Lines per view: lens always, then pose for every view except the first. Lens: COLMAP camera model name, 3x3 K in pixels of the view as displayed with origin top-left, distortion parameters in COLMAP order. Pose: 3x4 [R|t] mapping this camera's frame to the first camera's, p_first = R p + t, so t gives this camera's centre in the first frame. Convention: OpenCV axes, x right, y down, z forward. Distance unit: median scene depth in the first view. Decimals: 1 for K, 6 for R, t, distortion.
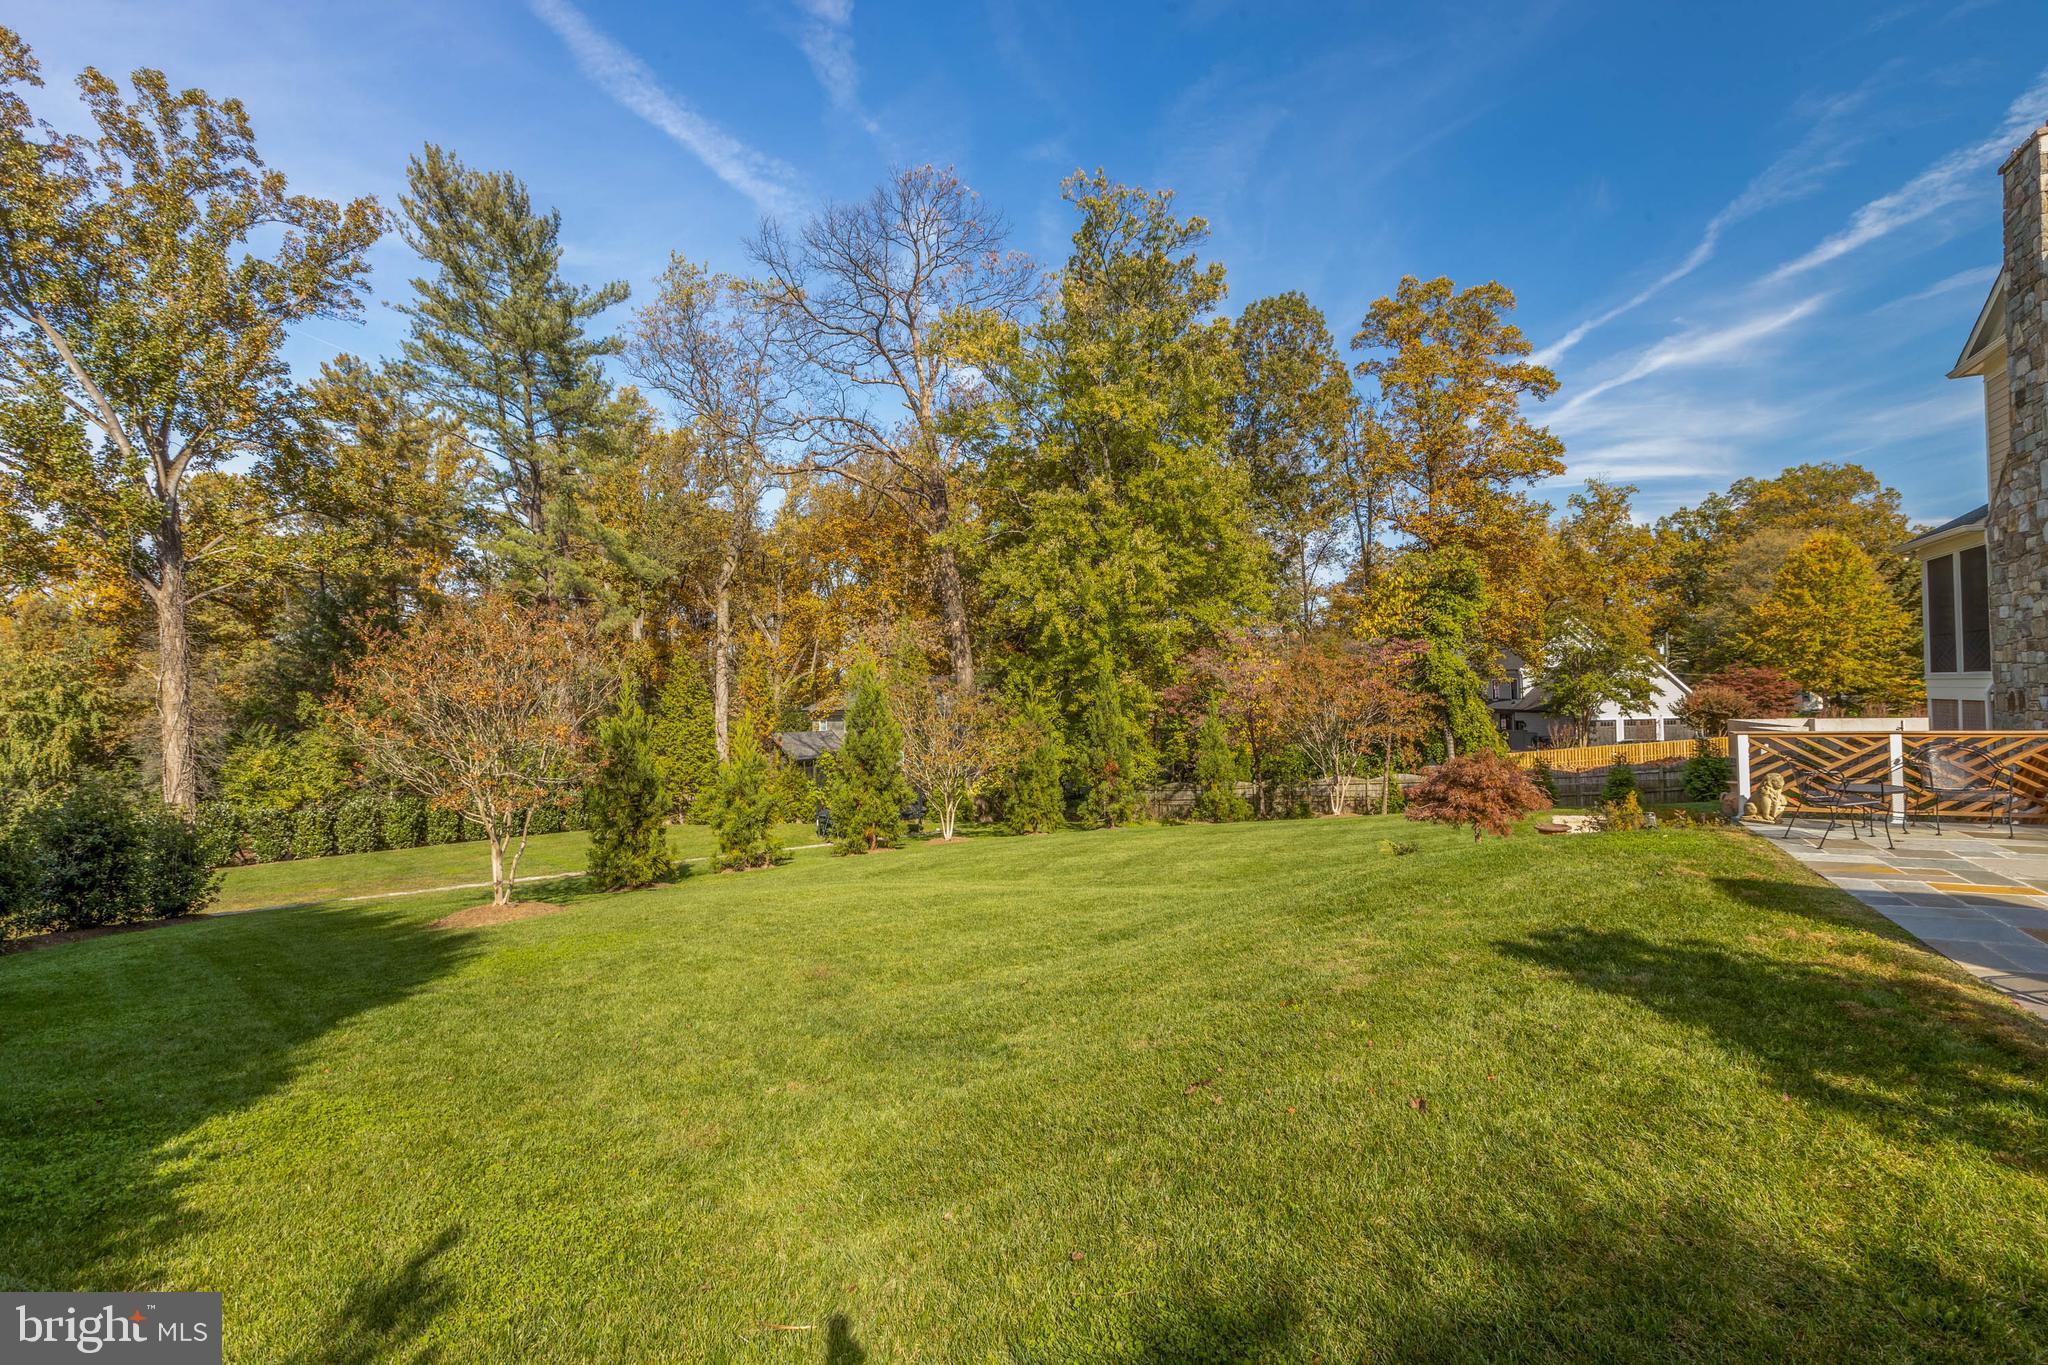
lens RADIAL K [[912.5, 0, 1031.0], [0, 912.5, 680.2], [0, 0, 1]] dist [0.000090, -0.000724]
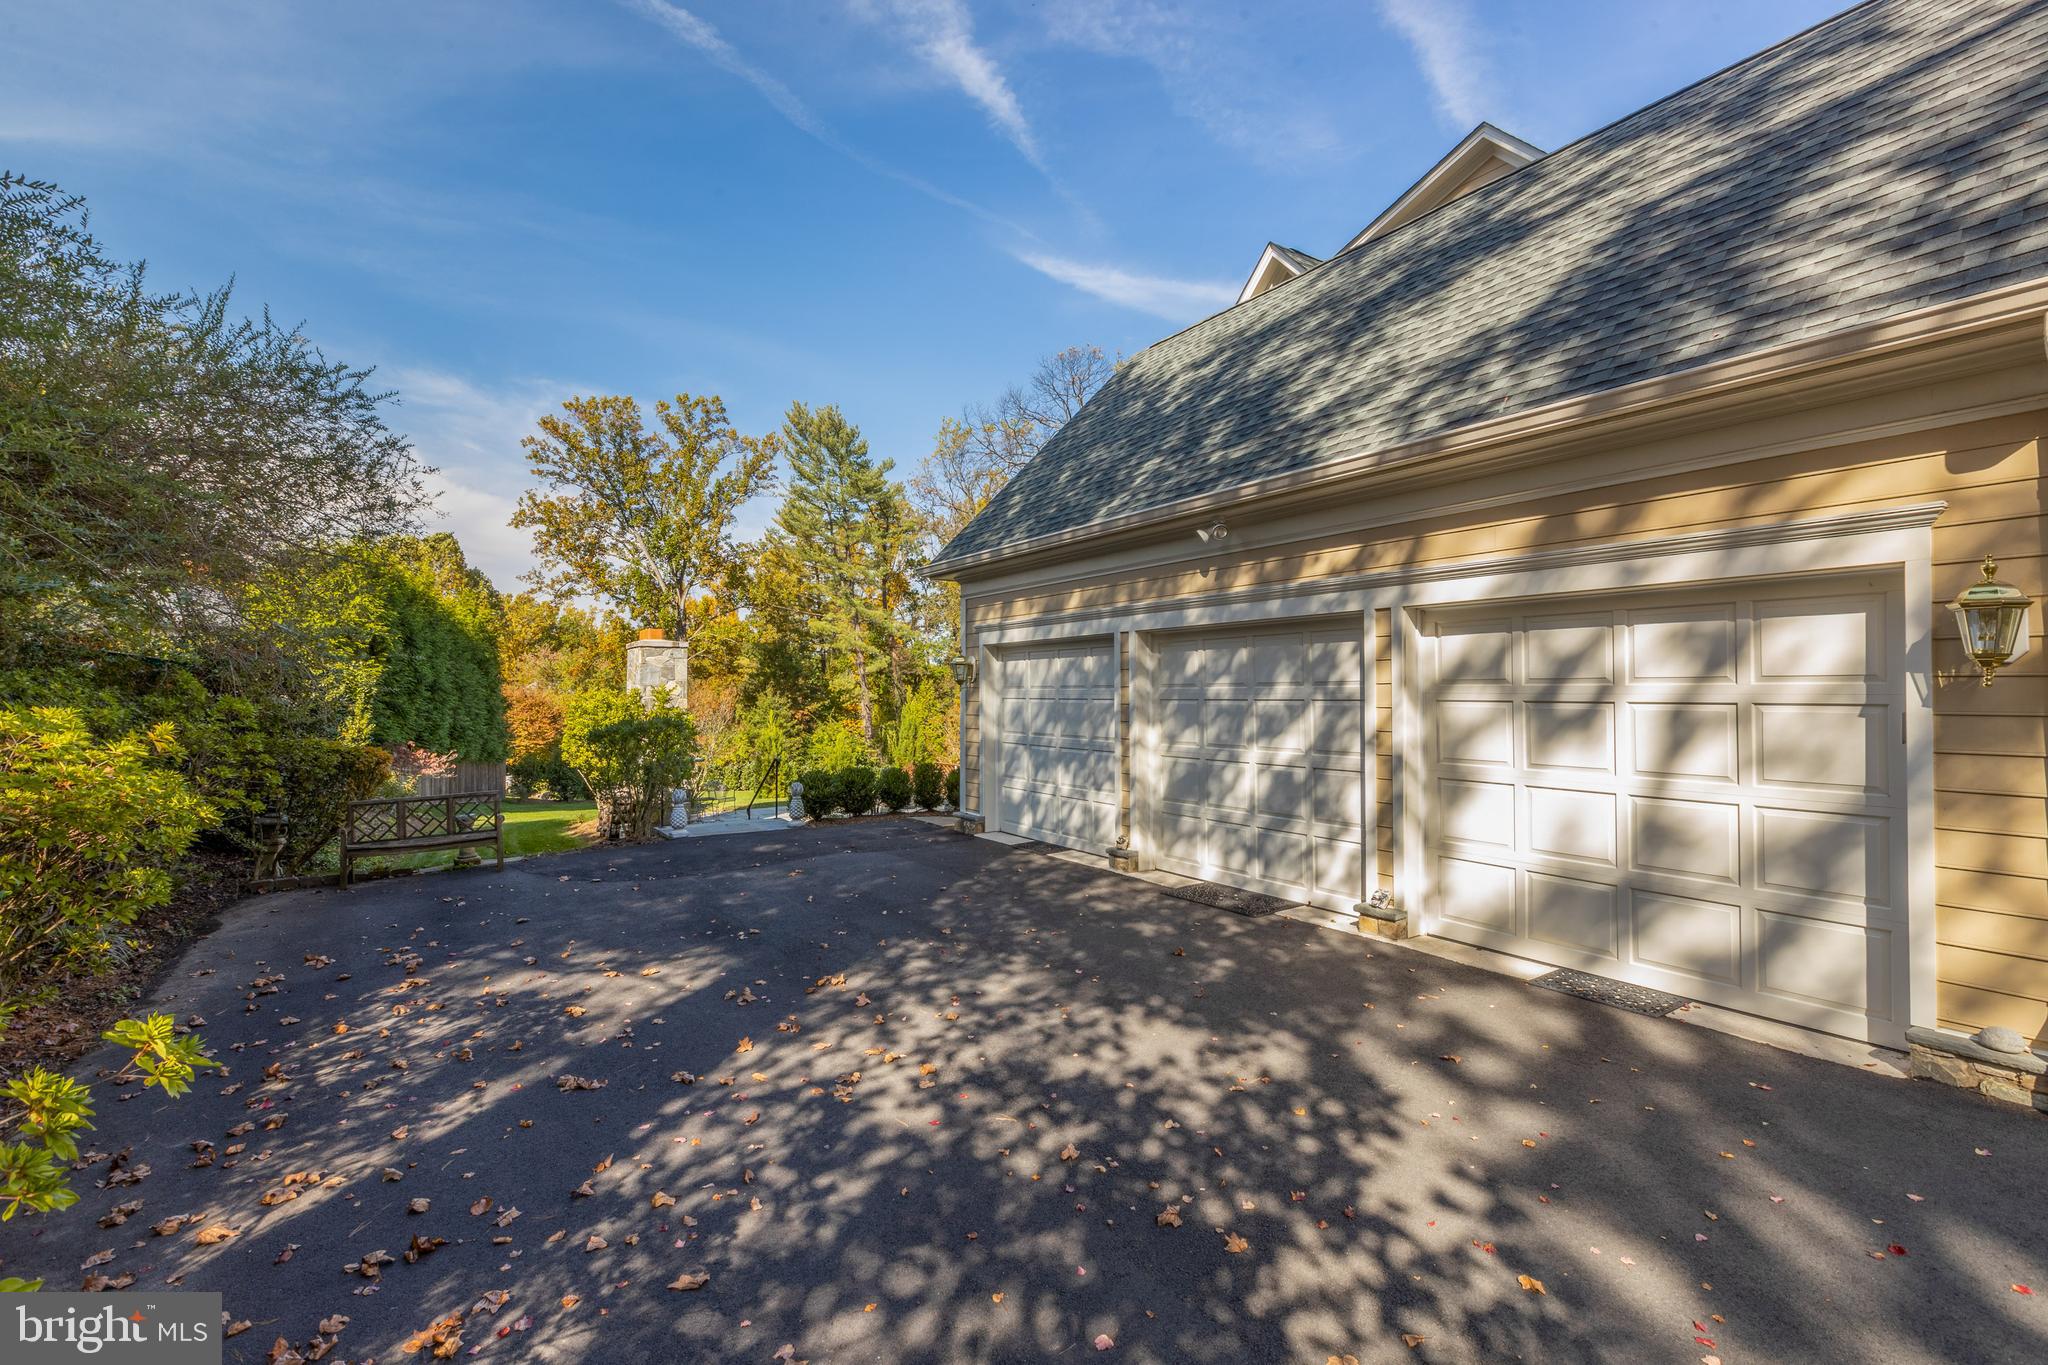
lens RADIAL K [[912.5, 0, 1031.0], [0, 912.5, 680.2], [0, 0, 1]] dist [0.000090, -0.000724]
pose [[0.865168, 0.016692, -0.501204, 0.667355], [-0.014408, 0.999861, 0.008429, -0.060273], [0.501274, -0.000071, 0.865288, -0.329876]]
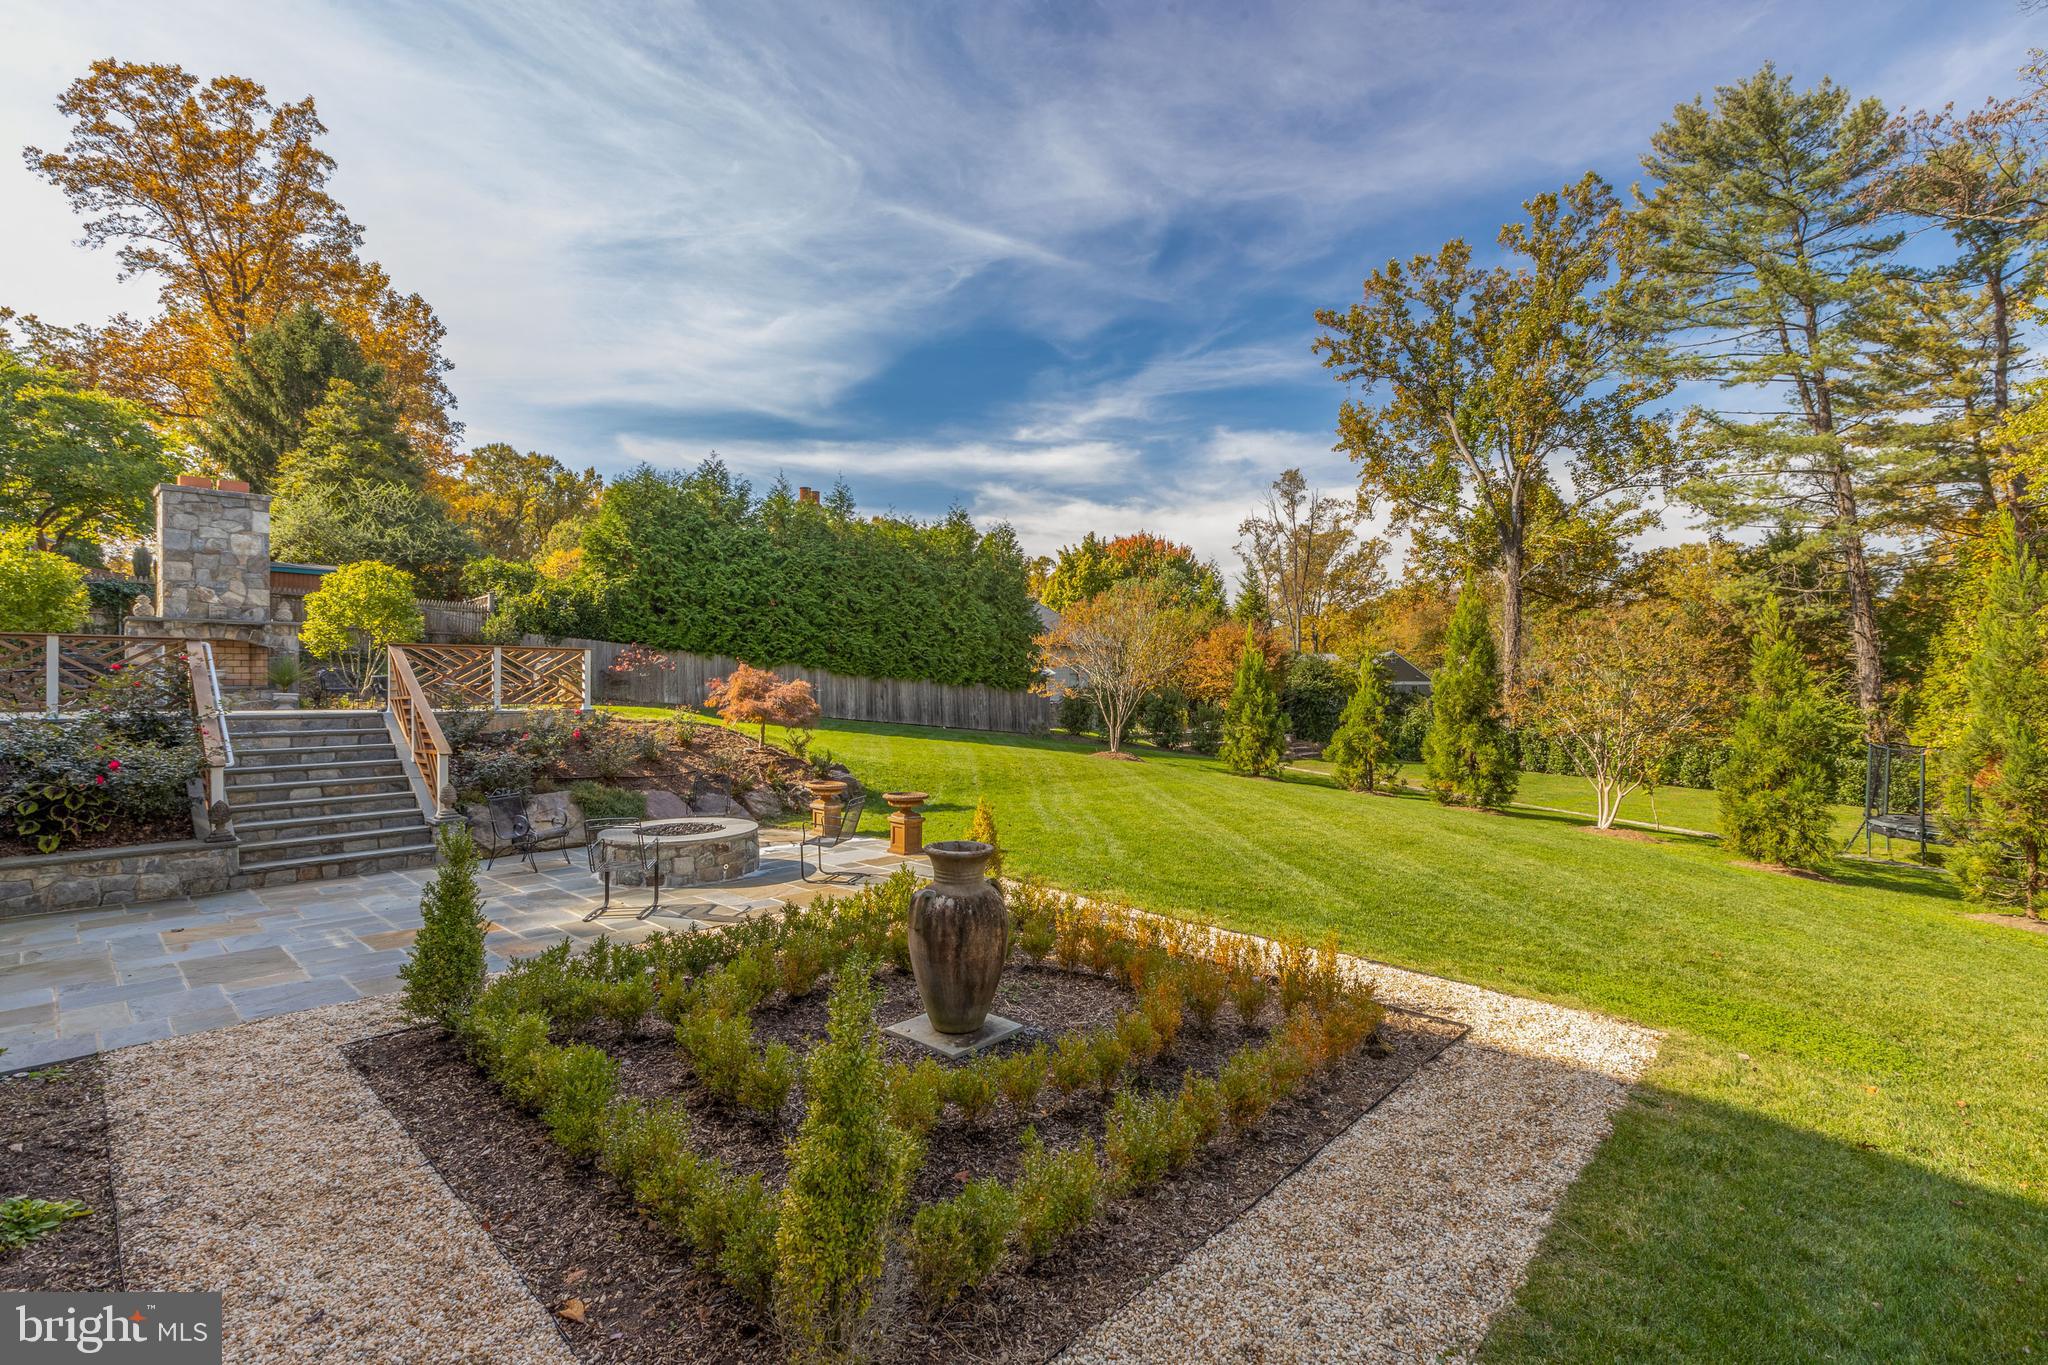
lens RADIAL K [[910.3, 0, 1032.6], [0, 910.3, 671.9], [0, 0, 1]] dist [0.005122, -0.004611]
pose [[-0.268355, 0.013394, -0.963227, 0.550642], [0.022025, 0.999727, 0.007765, 0.025962], [0.963068, -0.019131, -0.268576, 0.574933]]
